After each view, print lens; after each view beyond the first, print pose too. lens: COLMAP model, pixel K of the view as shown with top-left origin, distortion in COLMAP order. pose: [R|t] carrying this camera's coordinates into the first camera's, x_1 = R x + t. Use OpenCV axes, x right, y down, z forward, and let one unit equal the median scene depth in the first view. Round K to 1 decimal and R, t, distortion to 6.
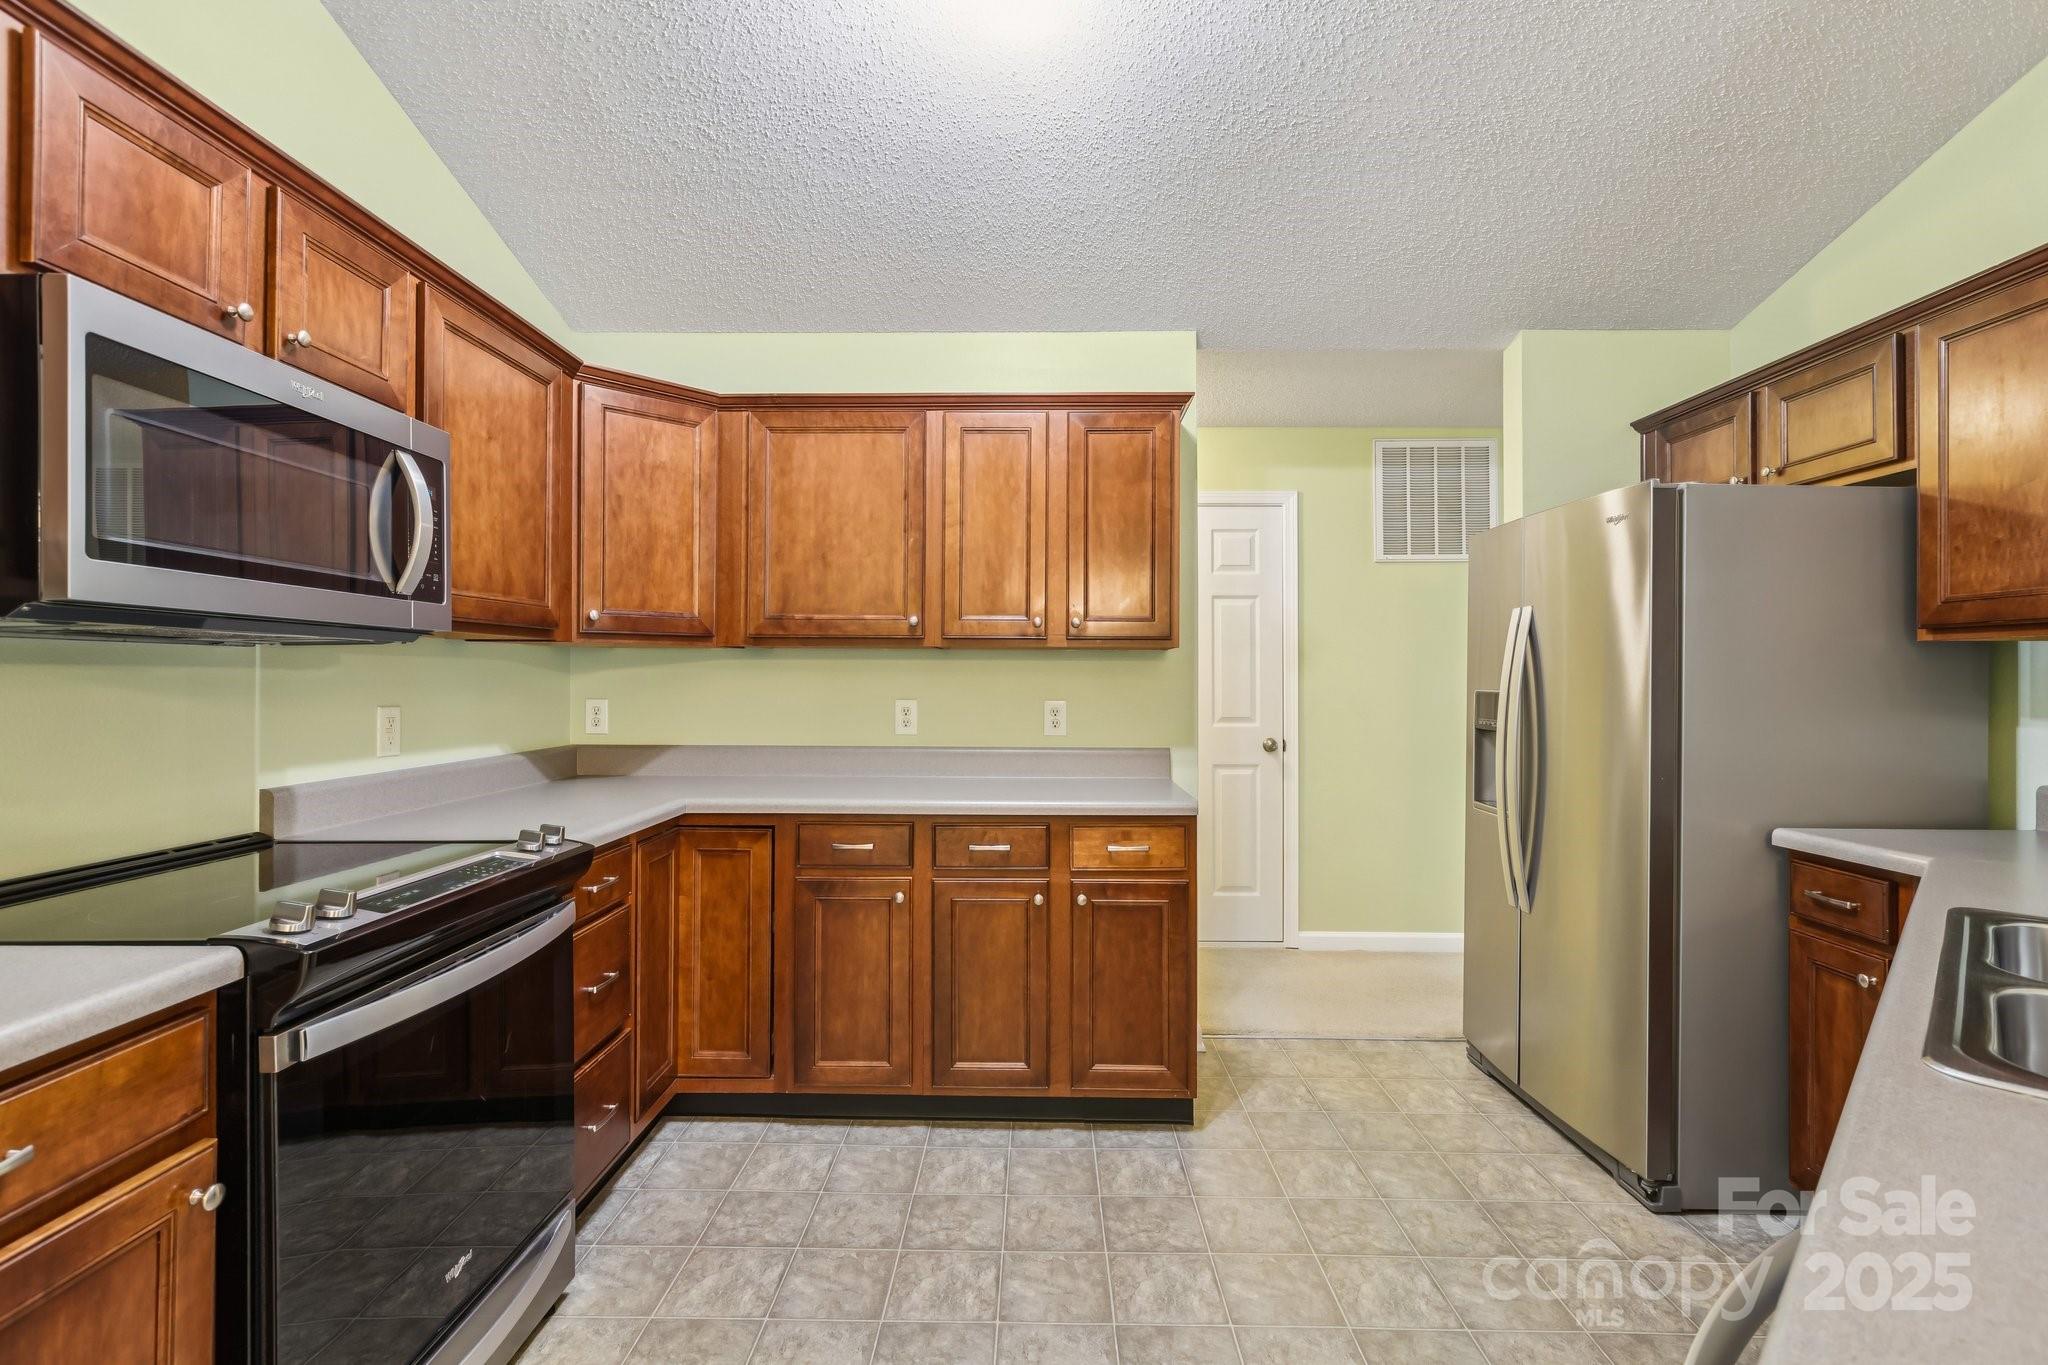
lens RADIAL K [[930.0, 0, 1006.8], [0, 930.0, 647.2], [0, 0, 1]] dist [0.000067, 0.002353]
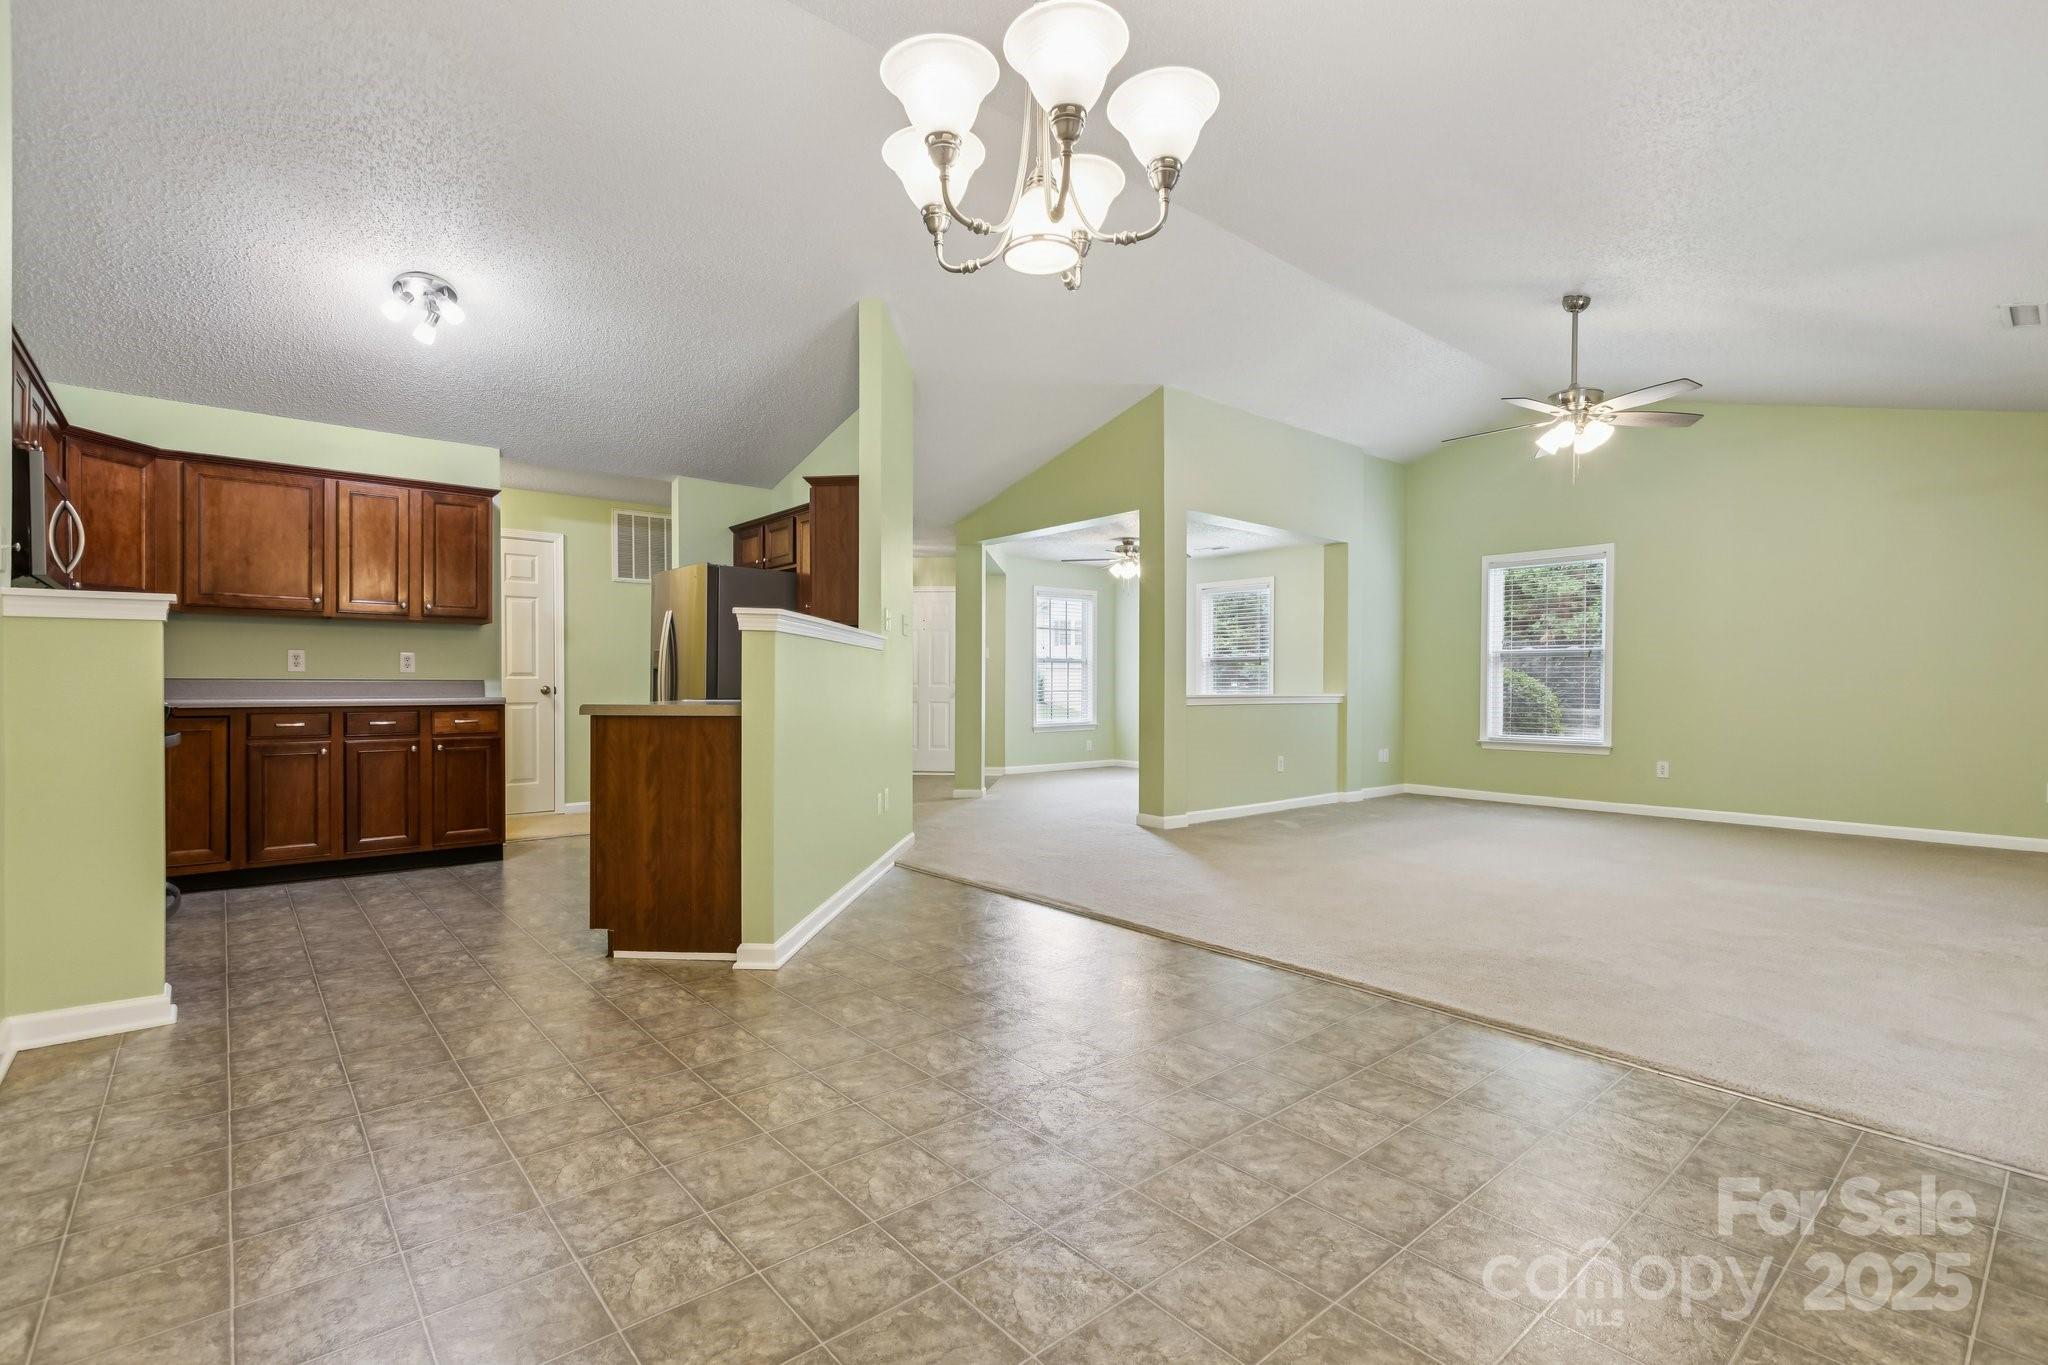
lens RADIAL K [[930.0, 0, 1038.1], [0, 930.0, 695.5], [0, 0, 1]] dist [0.000067, 0.002353]
pose [[0.725927, -0.011910, 0.687669, -0.317482], [-0.020746, 0.999016, 0.039204, 0.051052], [-0.687459, -0.042726, 0.724965, -1.167557]]
